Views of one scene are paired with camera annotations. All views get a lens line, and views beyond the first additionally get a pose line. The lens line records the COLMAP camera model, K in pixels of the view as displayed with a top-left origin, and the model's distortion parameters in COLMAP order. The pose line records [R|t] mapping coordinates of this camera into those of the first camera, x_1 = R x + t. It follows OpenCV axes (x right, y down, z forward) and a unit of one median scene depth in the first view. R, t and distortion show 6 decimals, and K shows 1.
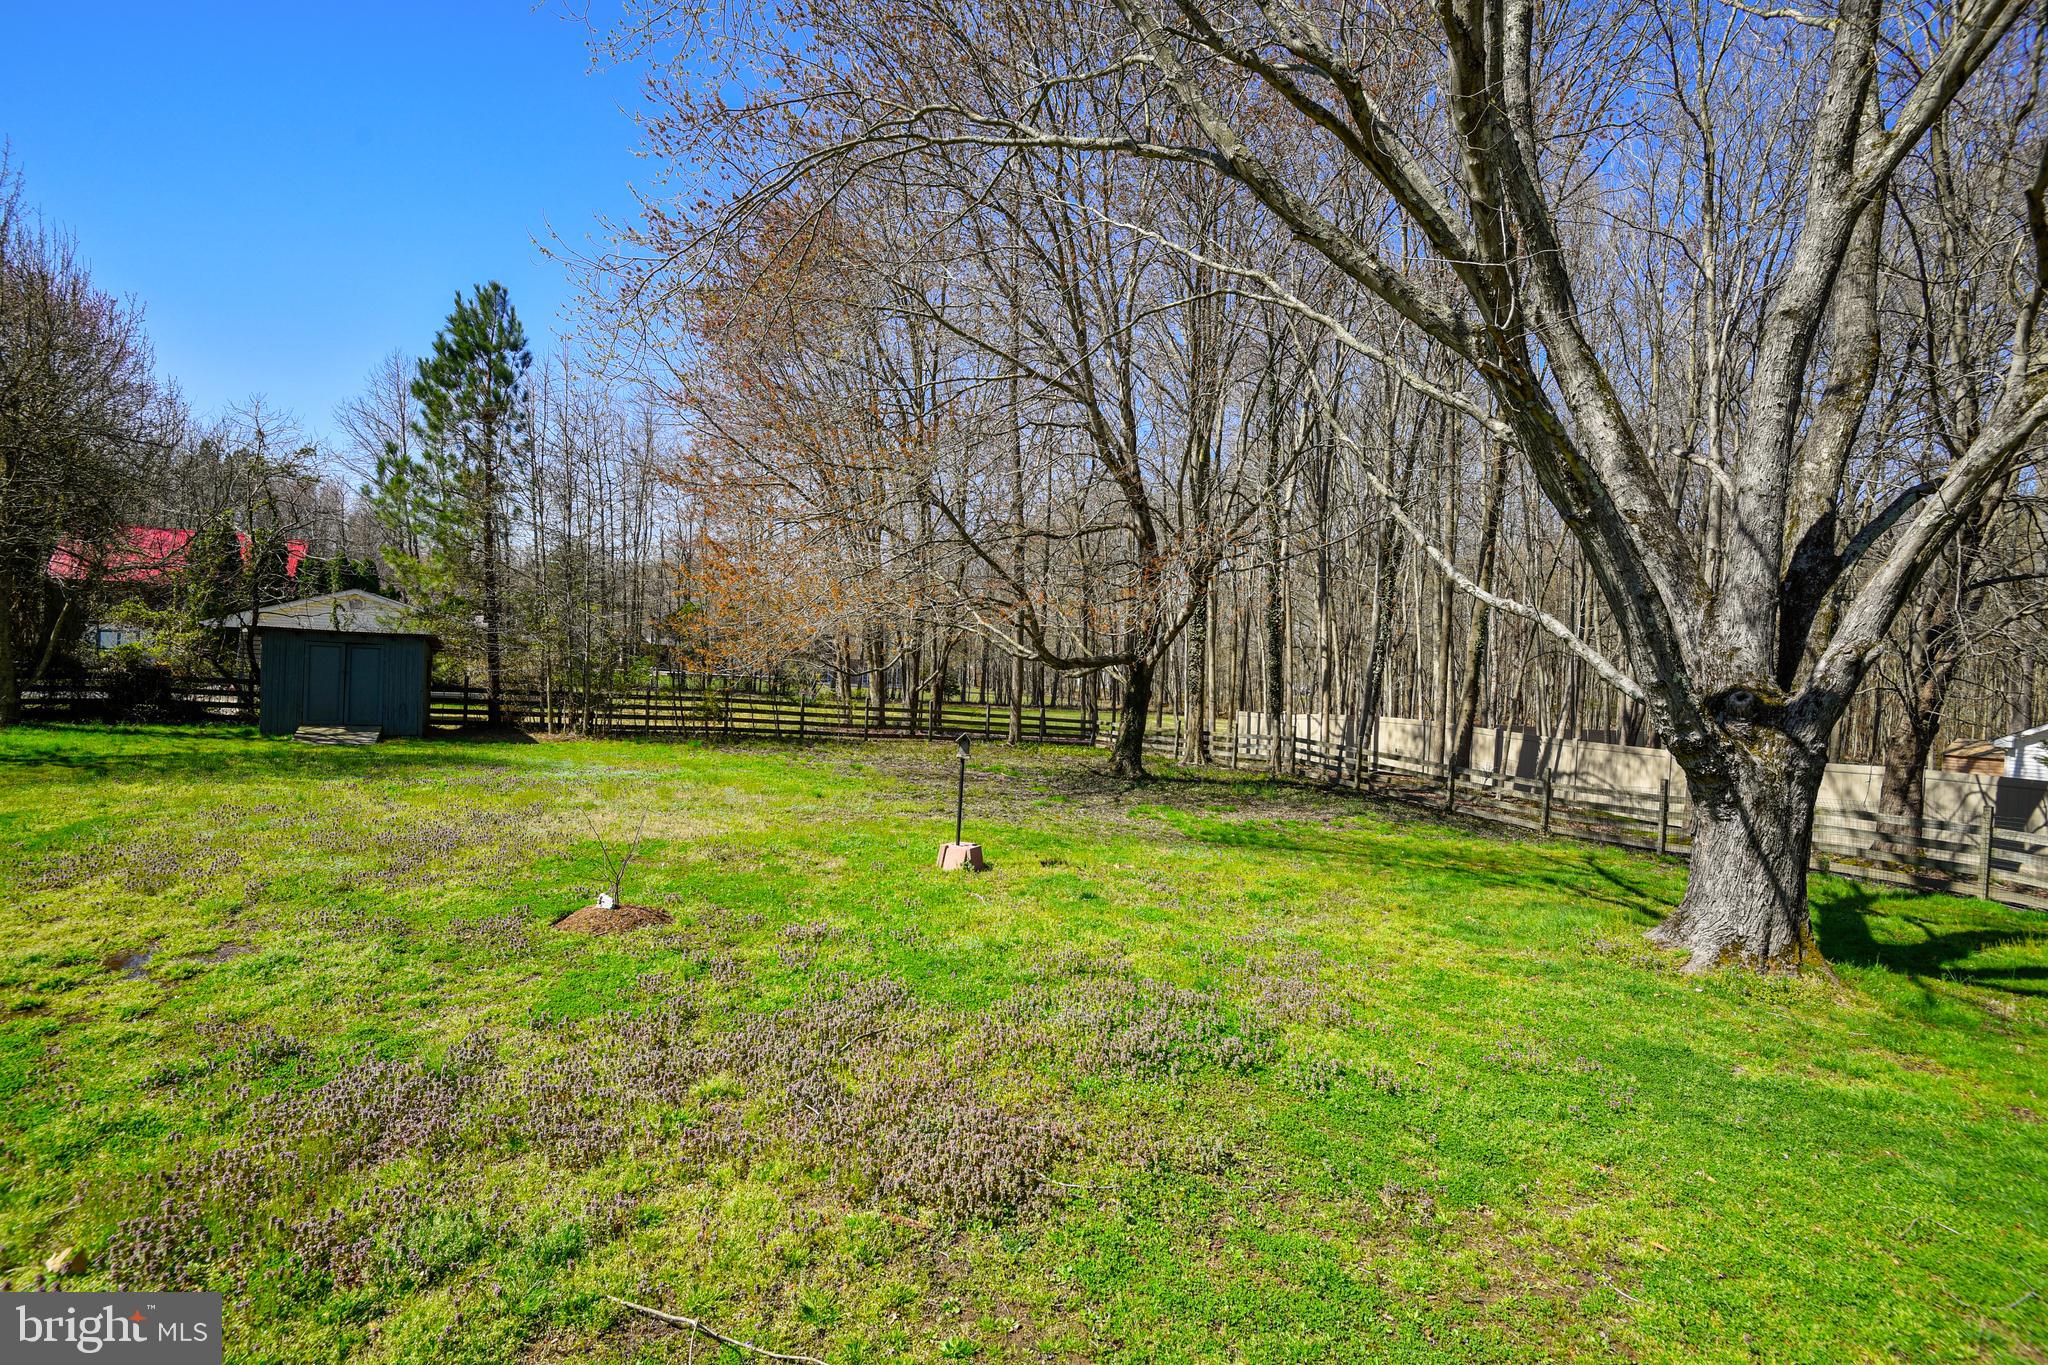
lens RADIAL K [[924.3, 0, 1024.0], [0, 924.3, 682.5], [0, 0, 1]] dist [0.032749, -0.024324]
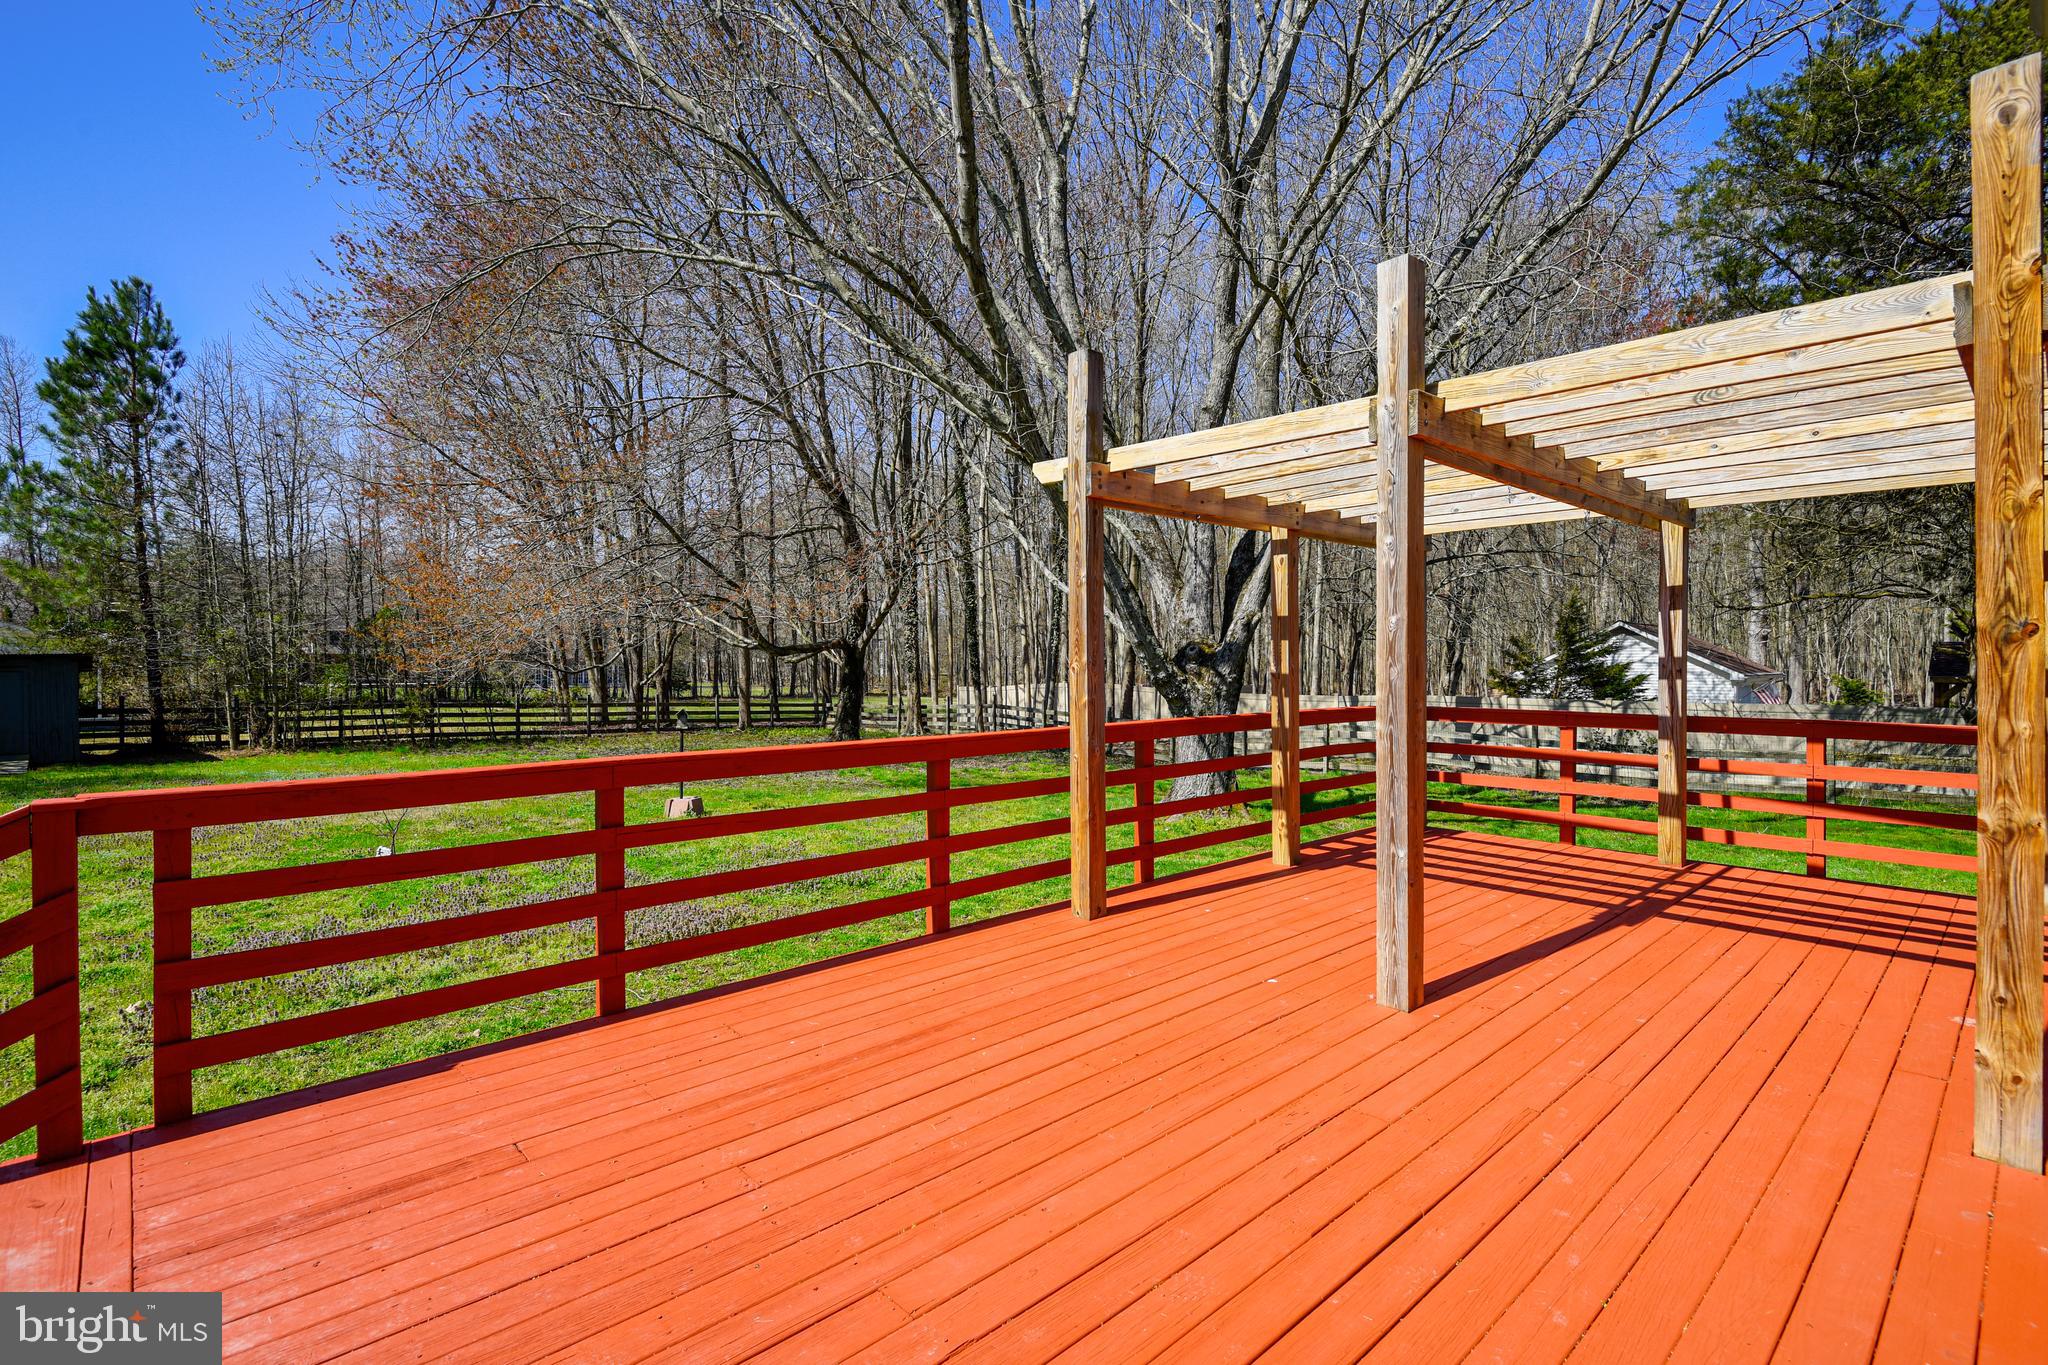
lens RADIAL K [[968.2, 0, 1054.1], [0, 968.2, 670.7], [0, 0, 1]] dist [0.002376, -0.007866]
pose [[0.957832, -0.055305, 0.281955, 0.025298], [0.054420, 0.998458, 0.010977, 0.007887], [-0.282128, 0.004829, 0.959365, -0.188940]]
